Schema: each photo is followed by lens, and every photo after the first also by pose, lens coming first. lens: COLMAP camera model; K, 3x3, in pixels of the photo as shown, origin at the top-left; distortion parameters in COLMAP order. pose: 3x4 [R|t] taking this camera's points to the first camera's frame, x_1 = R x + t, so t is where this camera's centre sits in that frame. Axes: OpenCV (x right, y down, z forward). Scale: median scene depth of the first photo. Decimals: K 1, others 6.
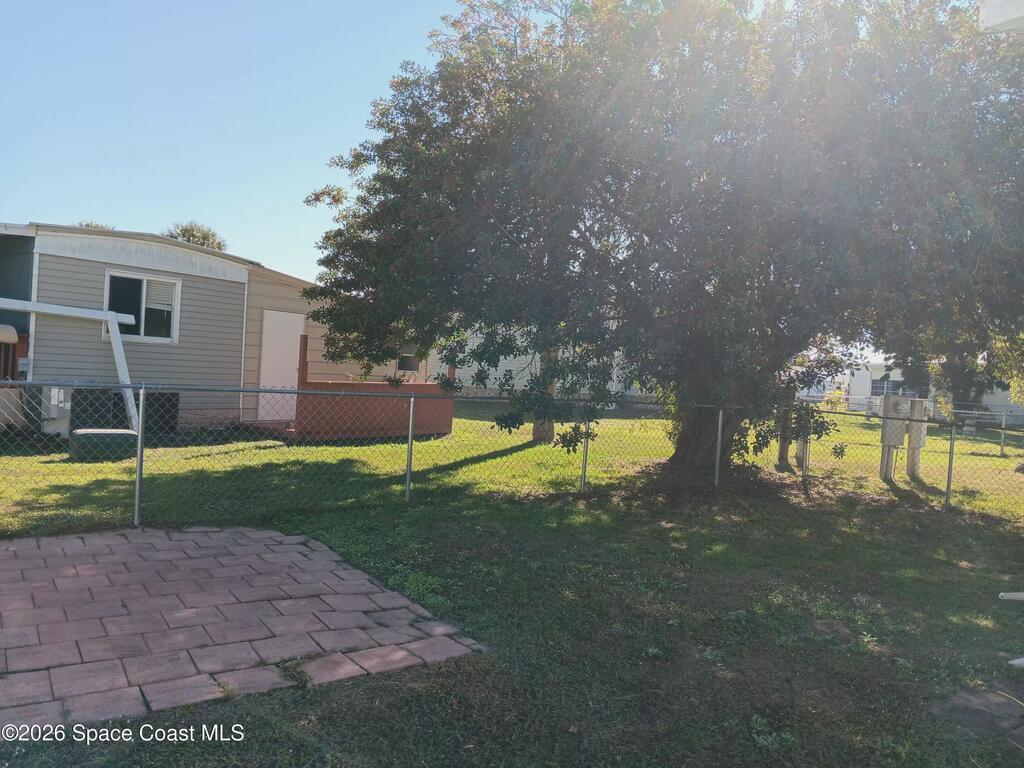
lens RADIAL K [[786.0, 0, 512.0], [0, 786.0, 384.0], [0, 0, 1]] dist [0.095009, -0.192515]
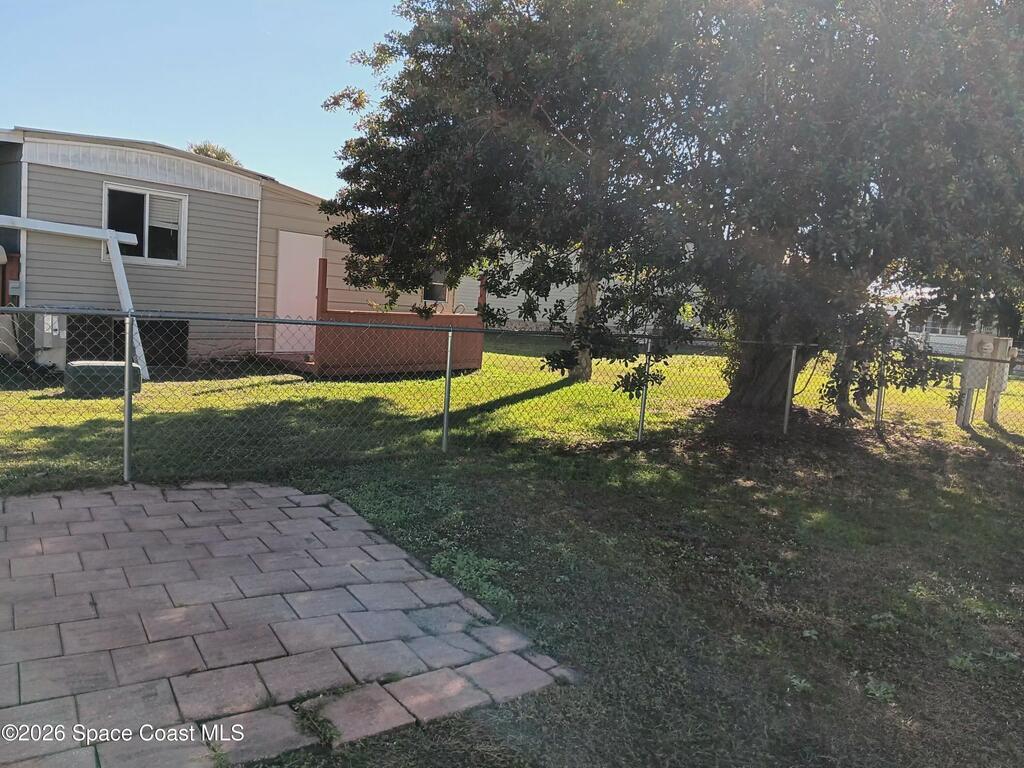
lens RADIAL K [[786.0, 0, 512.0], [0, 786.0, 384.0], [0, 0, 1]] dist [0.095009, -0.192515]
pose [[0.999647, 0.013511, -0.022895, -0.036024], [-0.011475, 0.996159, 0.086810, -0.000495], [0.023980, -0.086516, 0.995962, 0.135914]]
